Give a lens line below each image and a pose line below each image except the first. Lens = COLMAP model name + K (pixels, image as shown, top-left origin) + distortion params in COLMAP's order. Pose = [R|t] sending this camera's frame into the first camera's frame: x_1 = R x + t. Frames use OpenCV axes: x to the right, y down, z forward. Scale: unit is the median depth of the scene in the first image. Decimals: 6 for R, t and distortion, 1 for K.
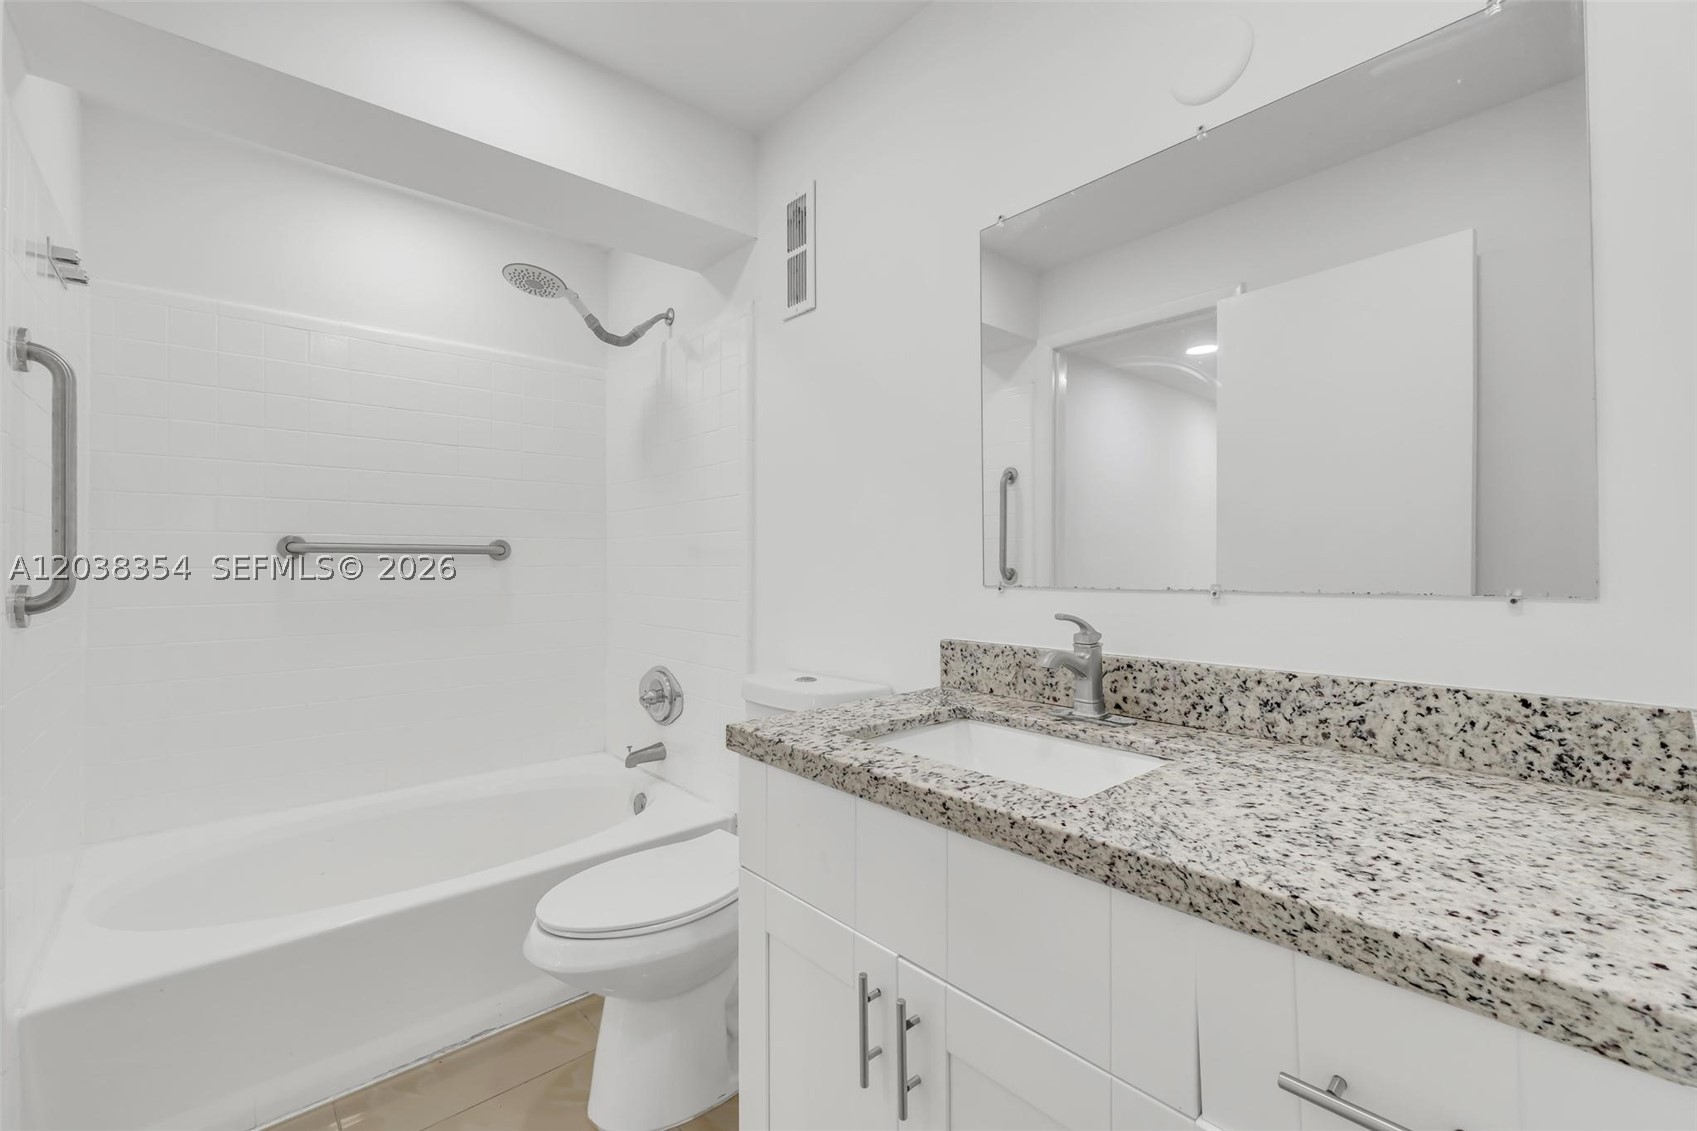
lens RADIAL K [[724.3, 0, 854.6], [0, 724.3, 562.8], [0, 0, 1]] dist [0.001019, -0.002814]
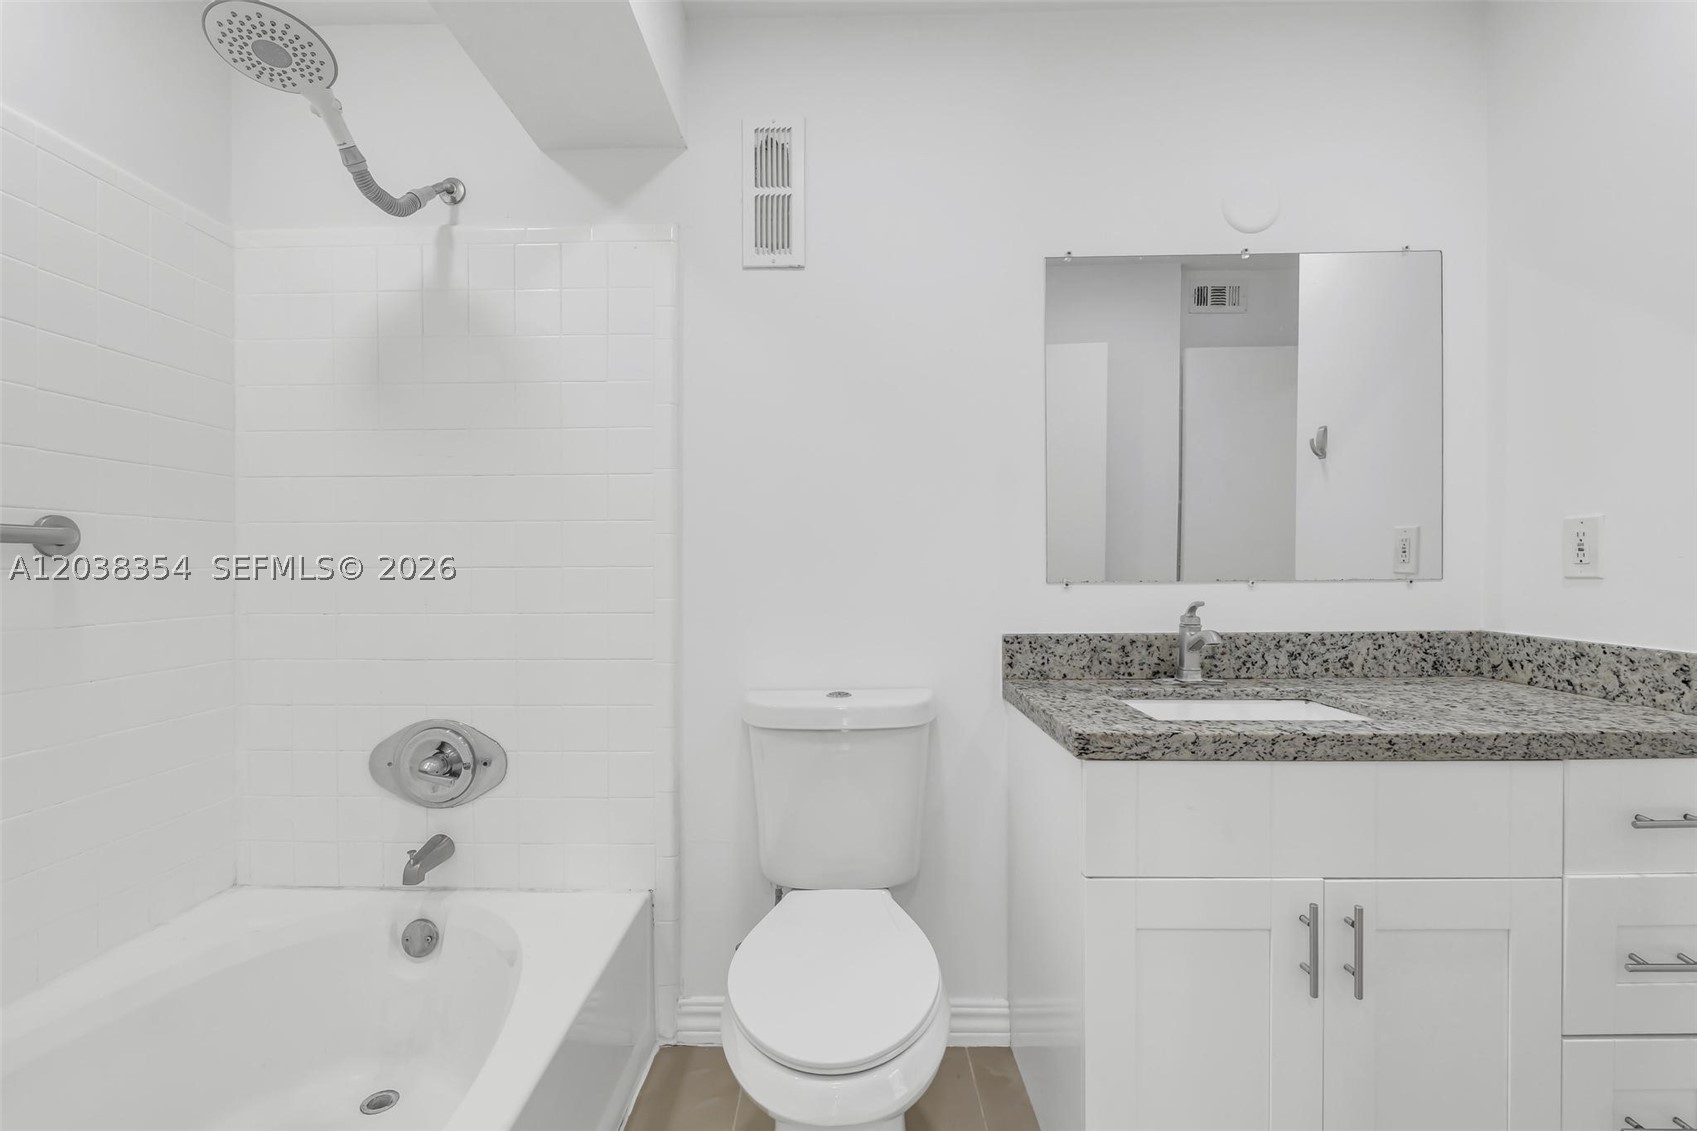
lens RADIAL K [[745.0, 0, 847.8], [0, 745.0, 574.0], [0, 0, 1]] dist [-0.009851, 0.000541]
pose [[0.678205, -0.005158, 0.734854, -1.317697], [0.000857, 0.999980, 0.006228, 0.018539], [-0.734872, -0.003594, 0.678196, 0.704814]]
